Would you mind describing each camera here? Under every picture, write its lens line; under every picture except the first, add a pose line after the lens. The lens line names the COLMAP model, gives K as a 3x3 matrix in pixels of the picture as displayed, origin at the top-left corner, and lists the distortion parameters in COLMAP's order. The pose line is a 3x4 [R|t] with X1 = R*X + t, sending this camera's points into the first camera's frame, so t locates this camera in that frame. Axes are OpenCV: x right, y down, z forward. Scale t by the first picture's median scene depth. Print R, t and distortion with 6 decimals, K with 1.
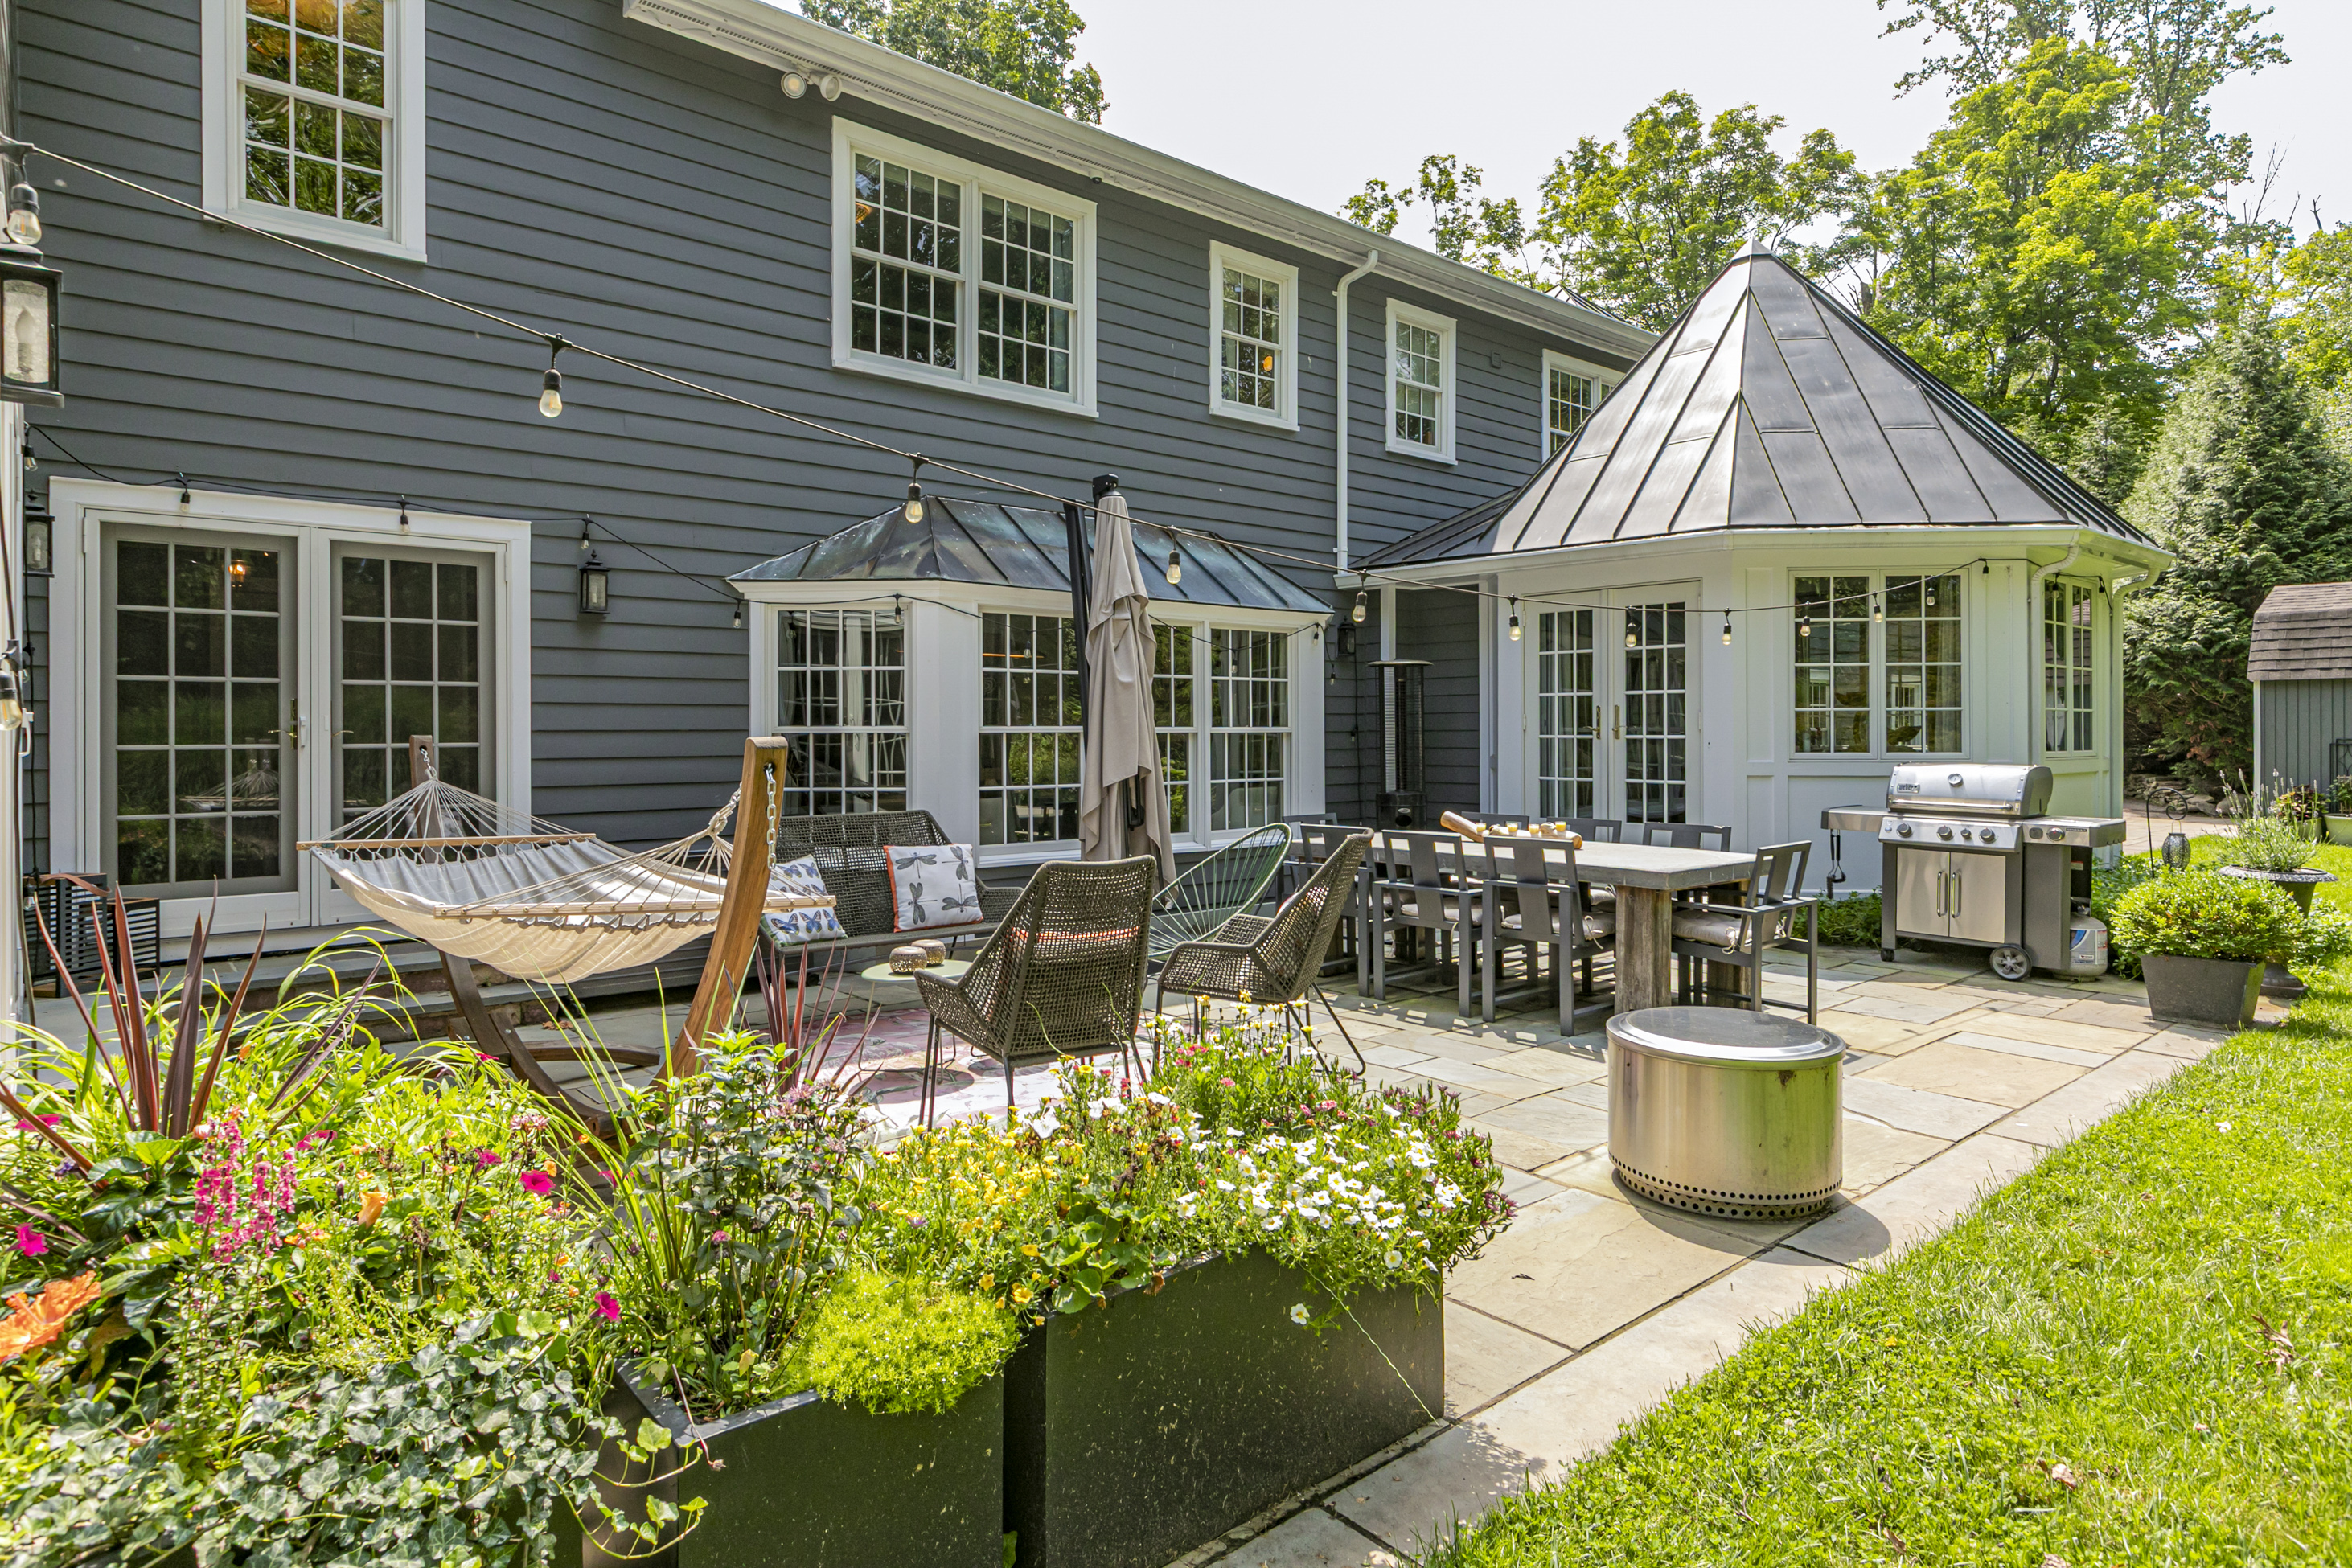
lens RADIAL K [[1333.8, 0, 1186.1], [0, 1333.8, 733.7], [0, 0, 1]] dist [0.004547, 0.001696]
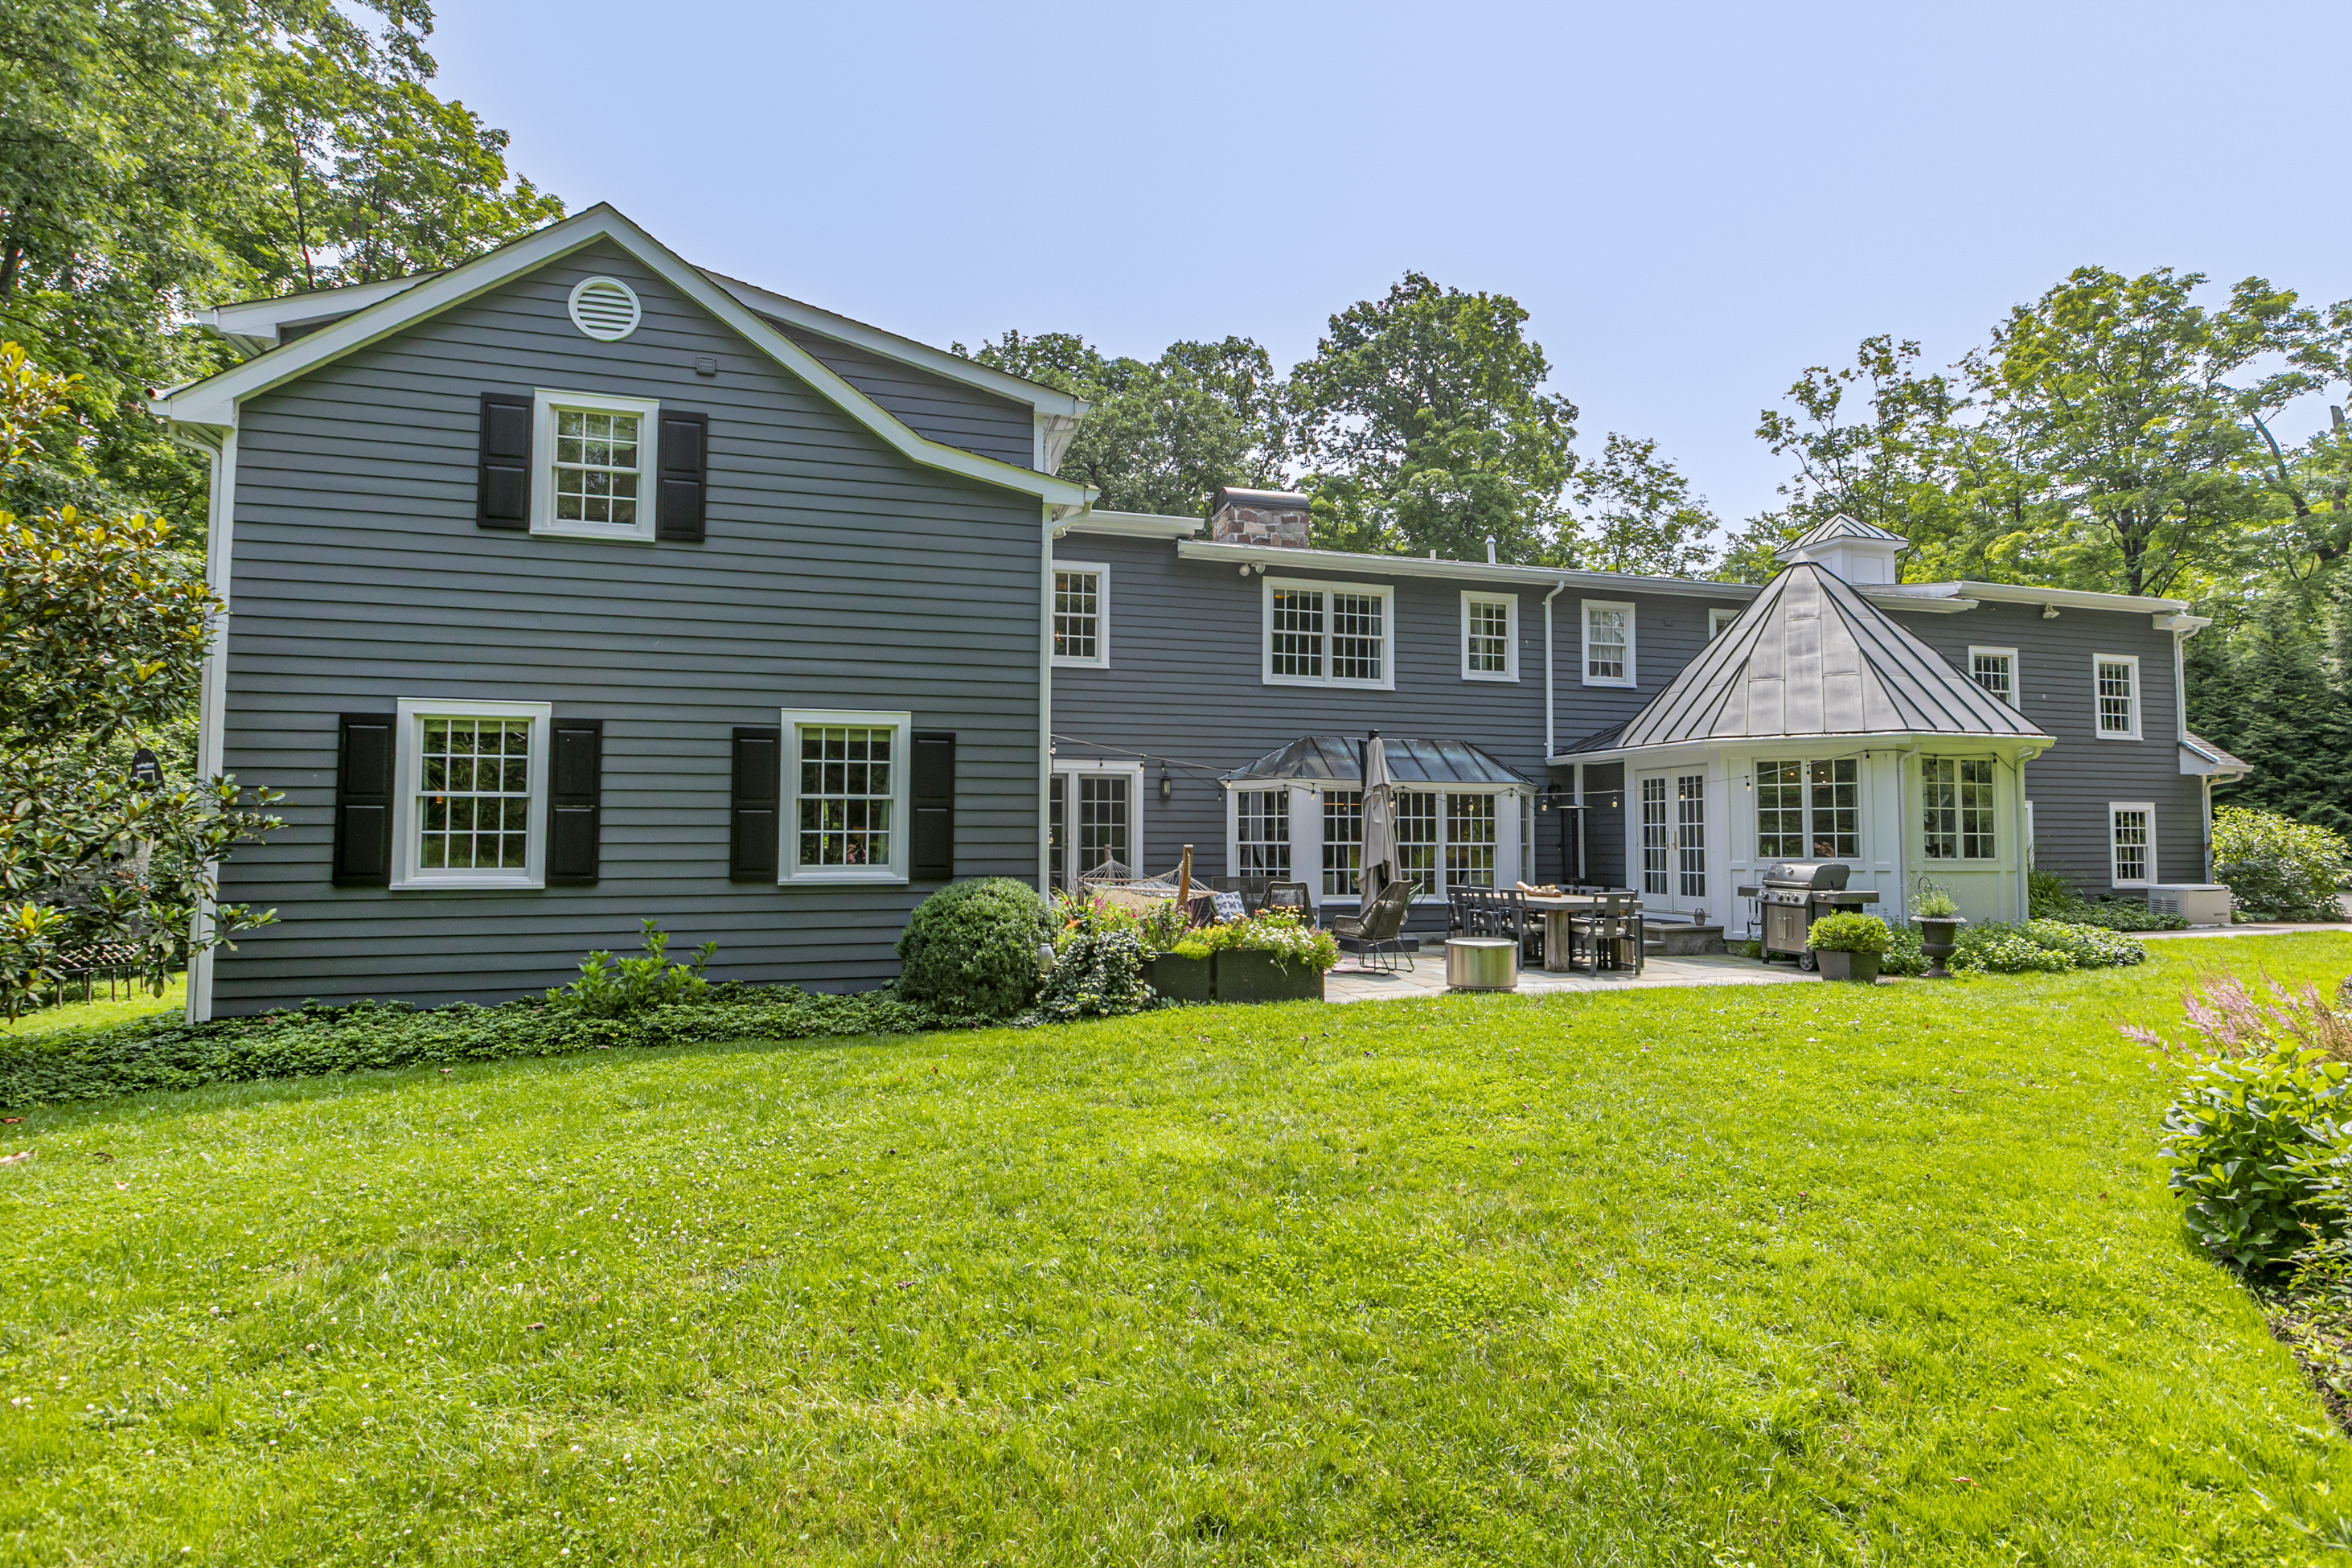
lens RADIAL K [[1175.7, 0, 1164.8], [0, 1175.7, 778.2], [0, 0, 1]] dist [-0.015124, 0.000482]
pose [[0.900875, -0.020094, -0.433613, 0.411735], [-0.005428, 0.998328, -0.057541, 0.002728], [0.434045, 0.054191, 0.899260, -0.793423]]
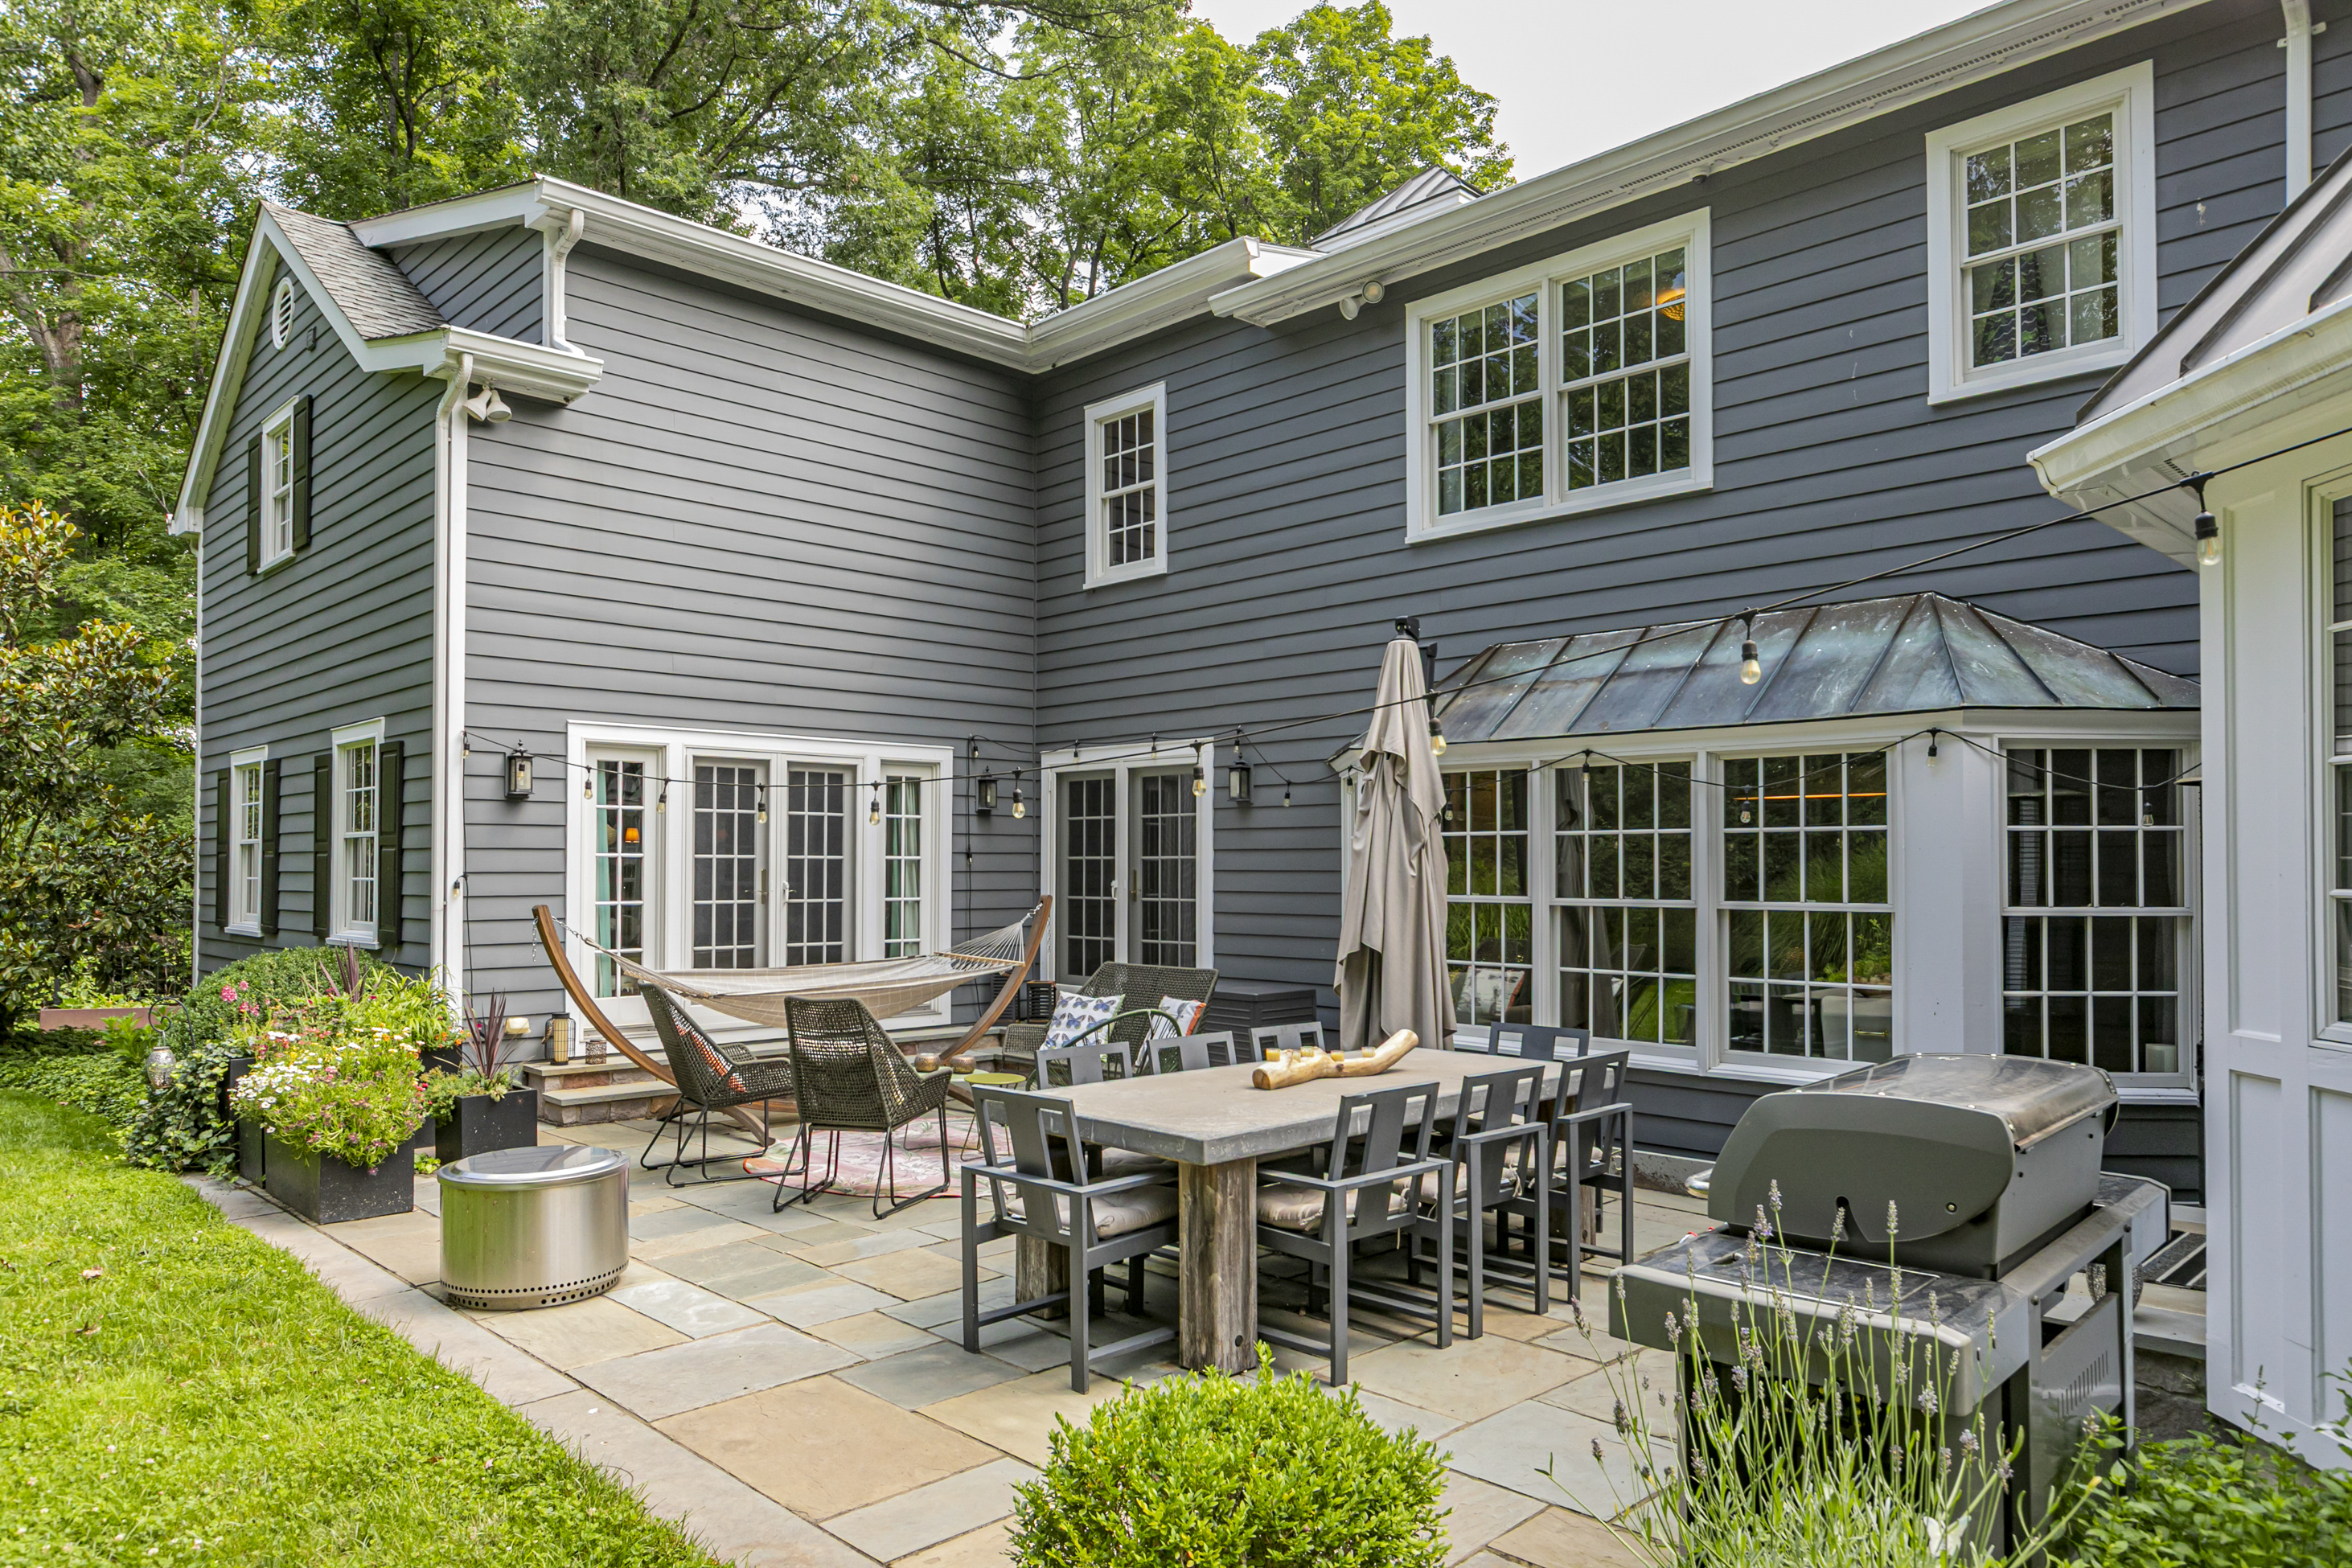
lens RADIAL K [[1475.4, 0, 1202.5], [0, 1475.4, 823.8], [0, 0, 1]] dist [-0.000022, -0.000699]
pose [[0.061226, -0.037548, -0.997417, 0.768519], [-0.022277, 0.998992, -0.038975, -0.011186], [0.997875, 0.024605, 0.060328, 0.707616]]
